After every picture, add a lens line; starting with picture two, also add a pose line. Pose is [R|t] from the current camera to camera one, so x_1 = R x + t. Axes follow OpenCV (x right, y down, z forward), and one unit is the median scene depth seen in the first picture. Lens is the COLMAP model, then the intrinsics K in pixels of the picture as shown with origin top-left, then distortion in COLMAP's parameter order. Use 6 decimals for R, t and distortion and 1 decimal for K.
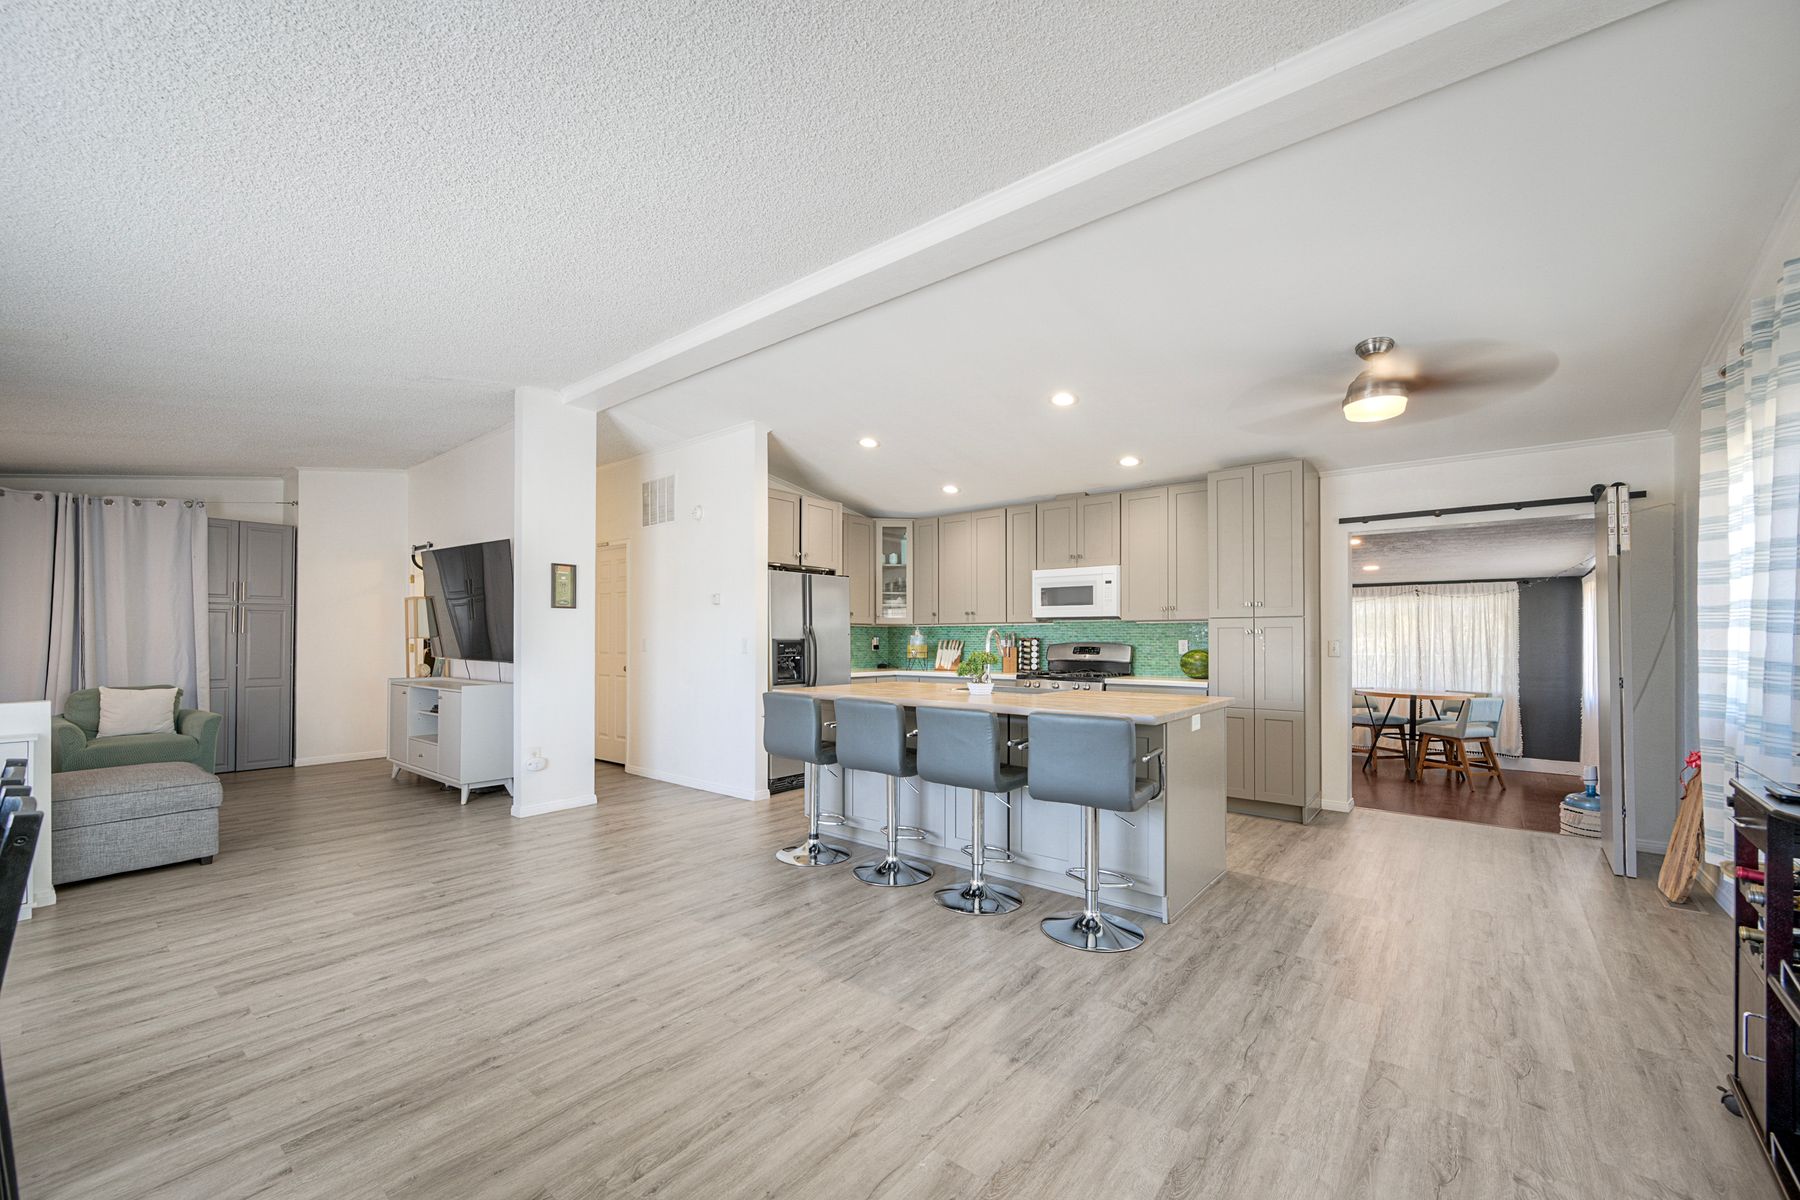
lens RADIAL K [[715.5, 0, 899.2], [0, 715.5, 628.6], [0, 0, 1]] dist [0.008102, -0.000049]
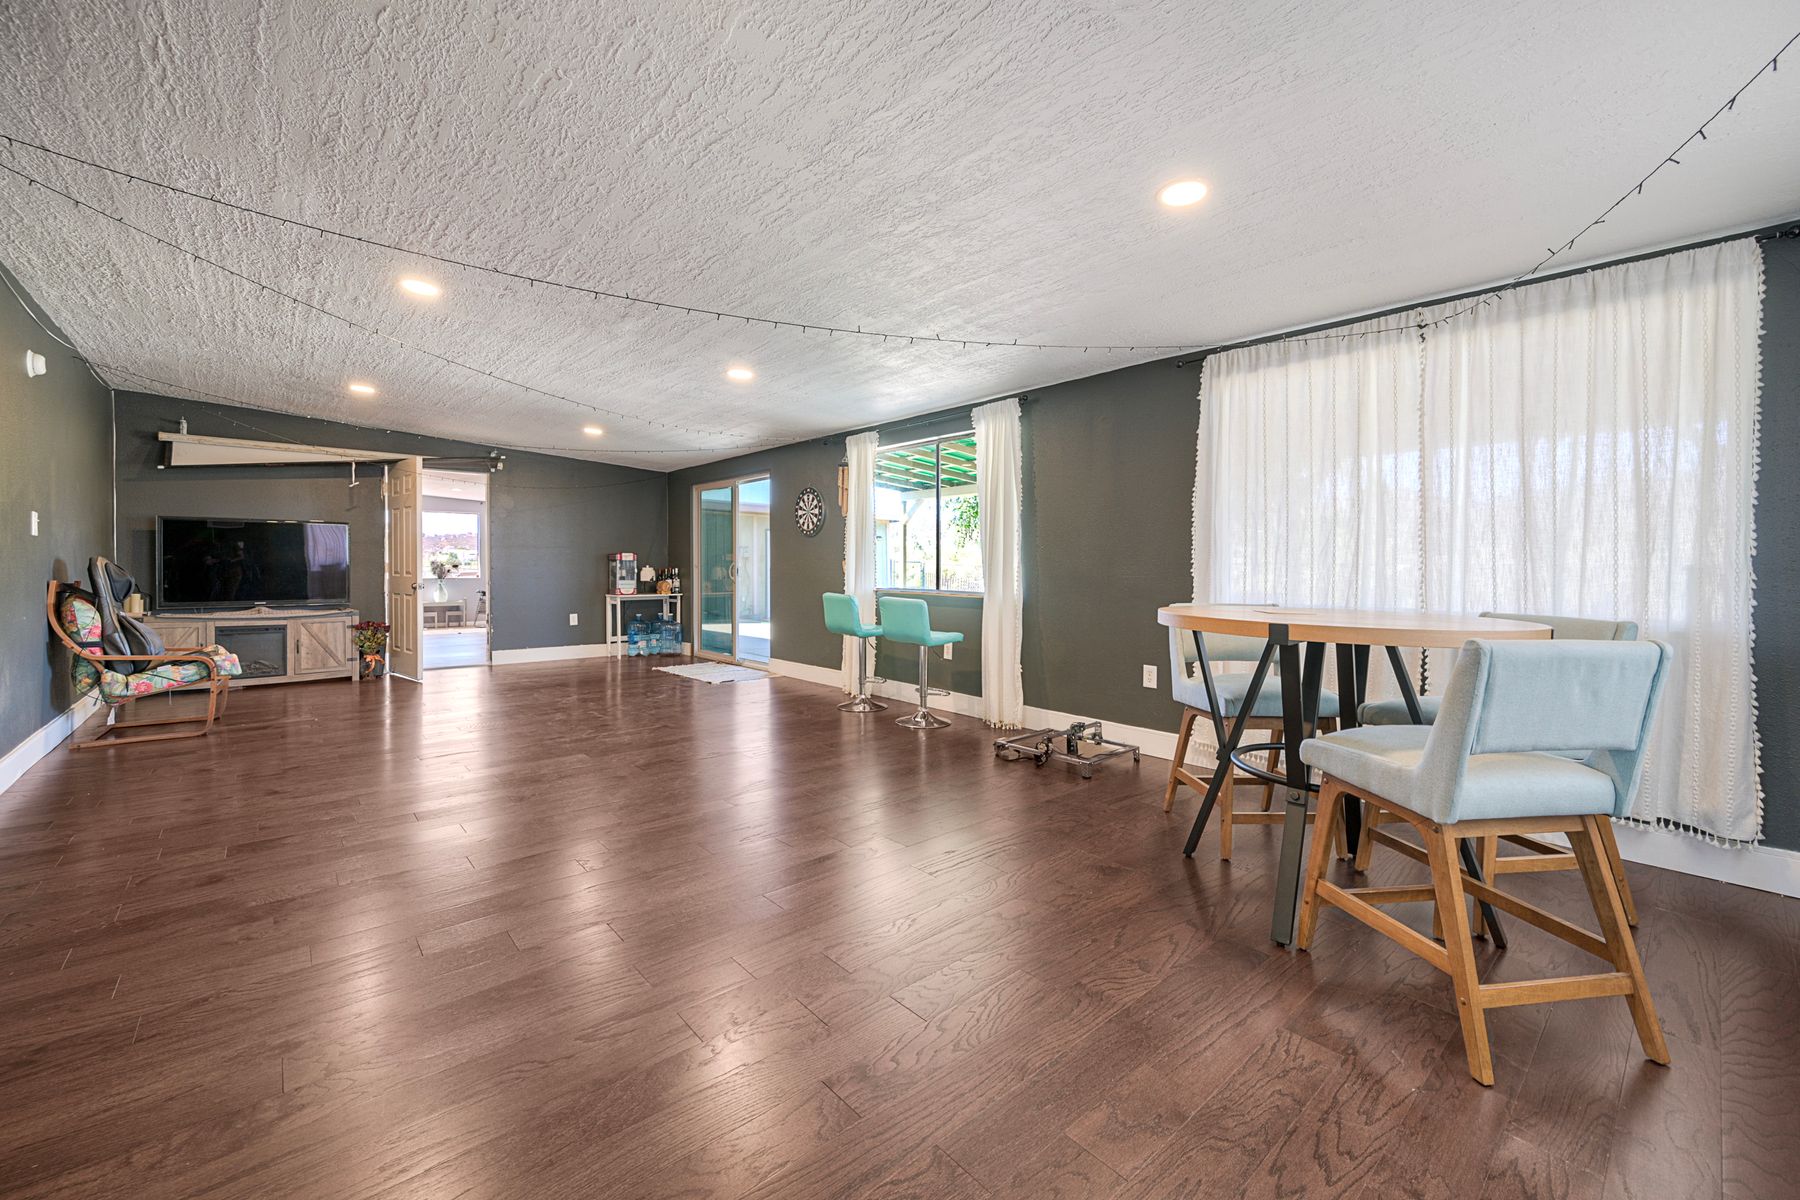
lens RADIAL K [[727.1, 0, 897.0], [0, 727.1, 573.0], [0, 0, 1]] dist [-0.000557, 0.000188]
pose [[0.987299, 0.003023, -0.158845, 0.711183], [0.001340, 0.999625, 0.027358, 0.076001], [0.158868, -0.027224, 0.986924, 0.824002]]
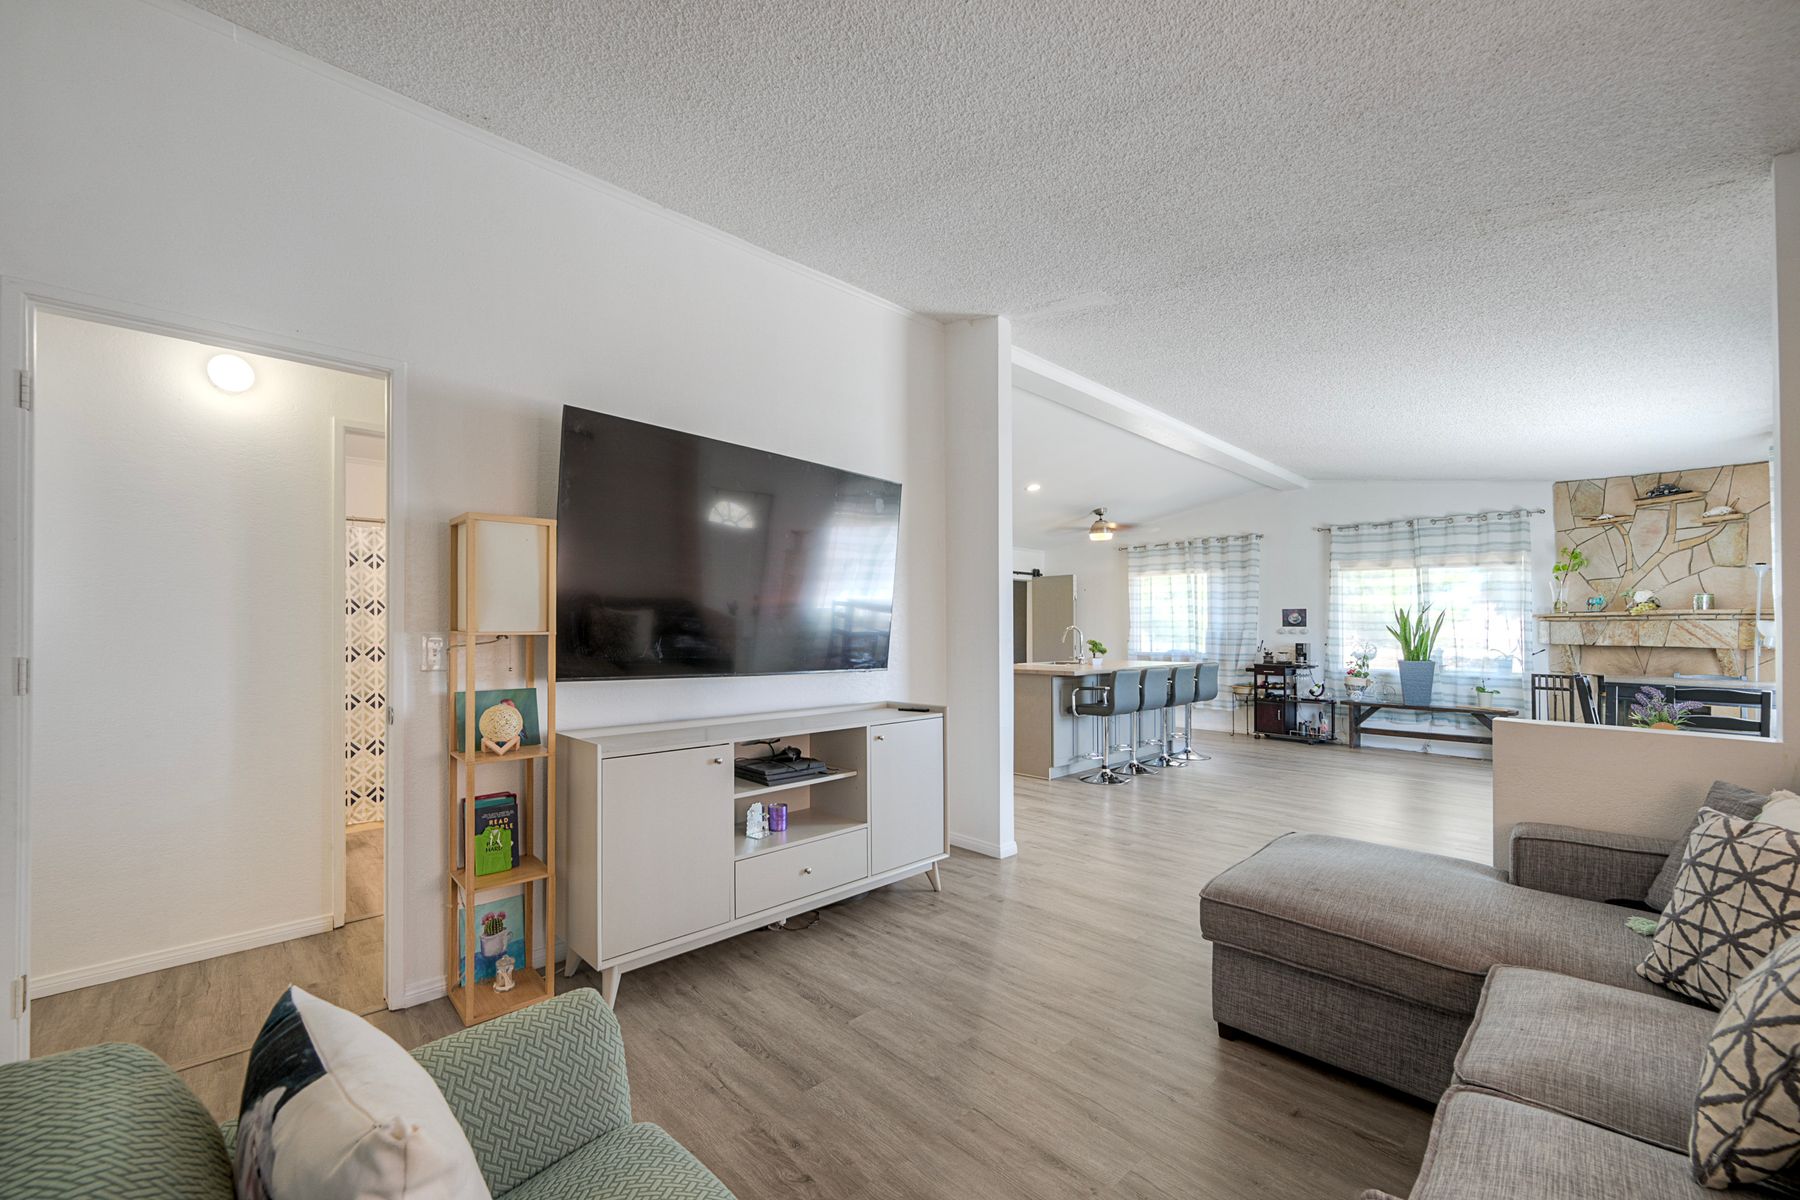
lens RADIAL K [[717.5, 0, 892.7], [0, 717.5, 620.9], [0, 0, 1]] dist [-0.000902, -0.000151]
pose [[0.125887, 0.013755, 0.991949, -1.019106], [-0.011913, 0.999853, -0.012353, 0.008894], [-0.991973, -0.010262, 0.126032, 0.779438]]
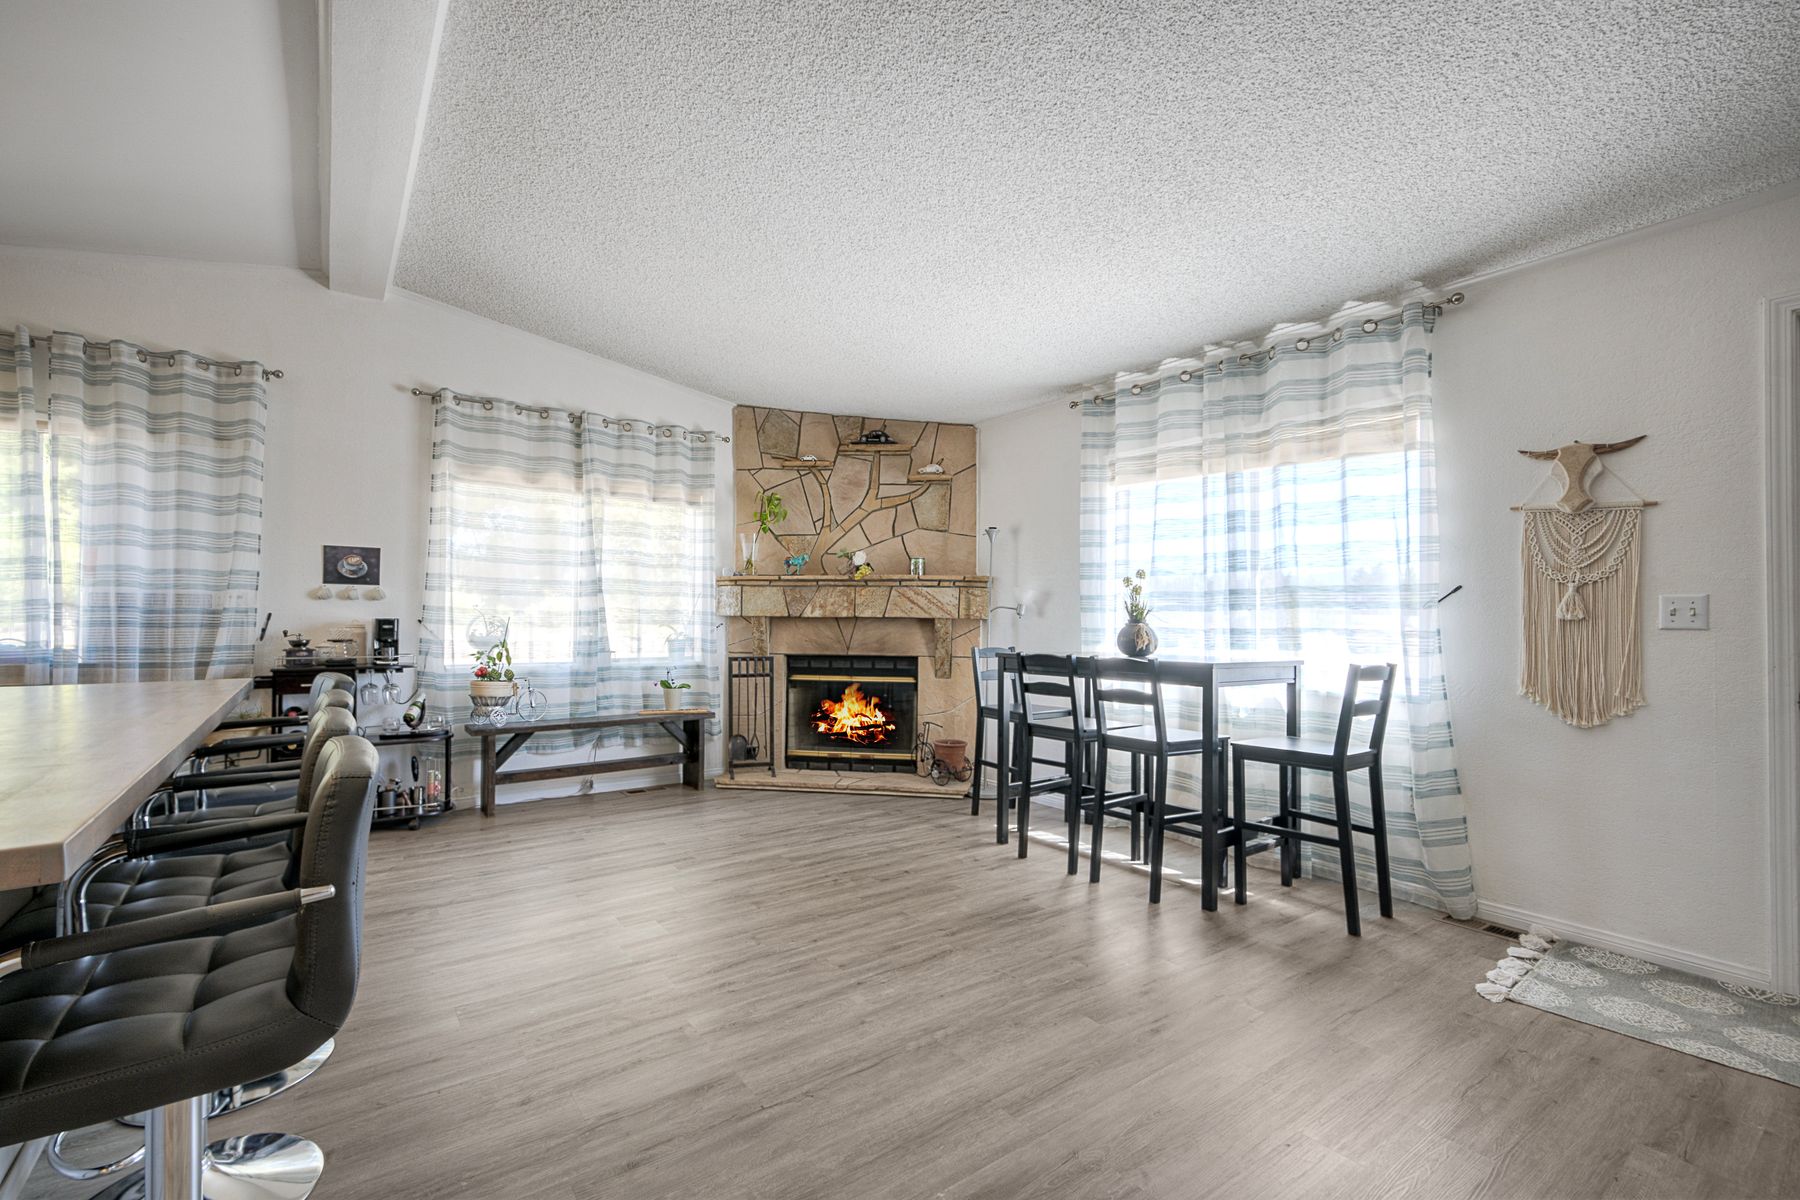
lens RADIAL K [[782.9, 0, 900.0], [0, 782.9, 600.0], [0, 0, 1]] dist [-0.001677, -0.000069]
pose [[-0.967822, 0.000273, 0.251634, -0.264733], [-0.007139, 0.999567, -0.028544, 0.023526], [-0.251533, -0.029422, -0.967401, 0.749024]]
